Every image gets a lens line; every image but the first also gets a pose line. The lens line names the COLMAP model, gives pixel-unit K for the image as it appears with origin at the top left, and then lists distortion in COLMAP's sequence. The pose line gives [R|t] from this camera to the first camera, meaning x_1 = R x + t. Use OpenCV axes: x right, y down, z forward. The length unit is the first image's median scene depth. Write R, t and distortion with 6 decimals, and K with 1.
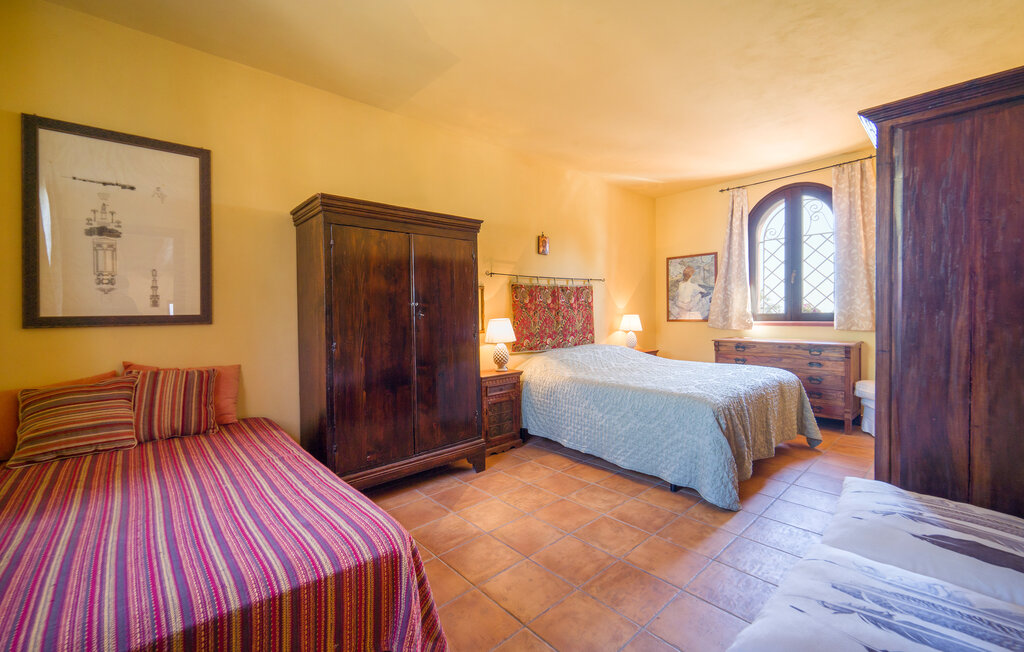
lens RADIAL K [[424.1, 0, 512.6], [0, 424.1, 316.9], [0, 0, 1]] dist [-0.008742, -0.000164]
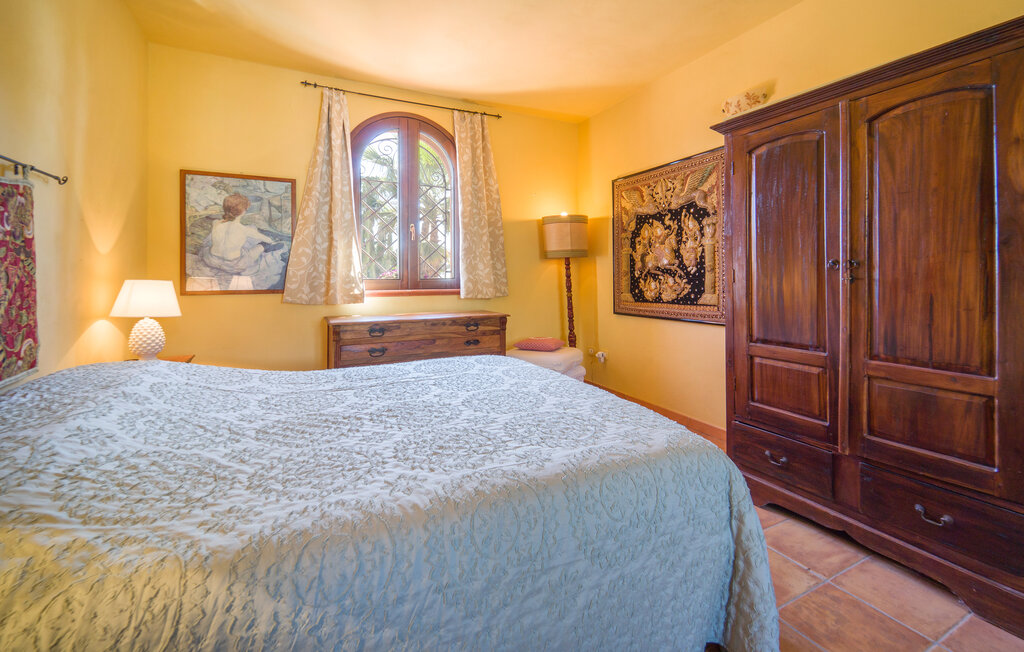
lens RADIAL K [[424.1, 0, 549.6], [0, 424.1, 279.0], [0, 0, 1]] dist [-0.008742, -0.000164]
pose [[0.220086, 0.010624, 0.975423, -0.033923], [0.010192, 0.999861, -0.013190, 0.003127], [-0.975427, 0.012845, 0.219947, 0.537555]]
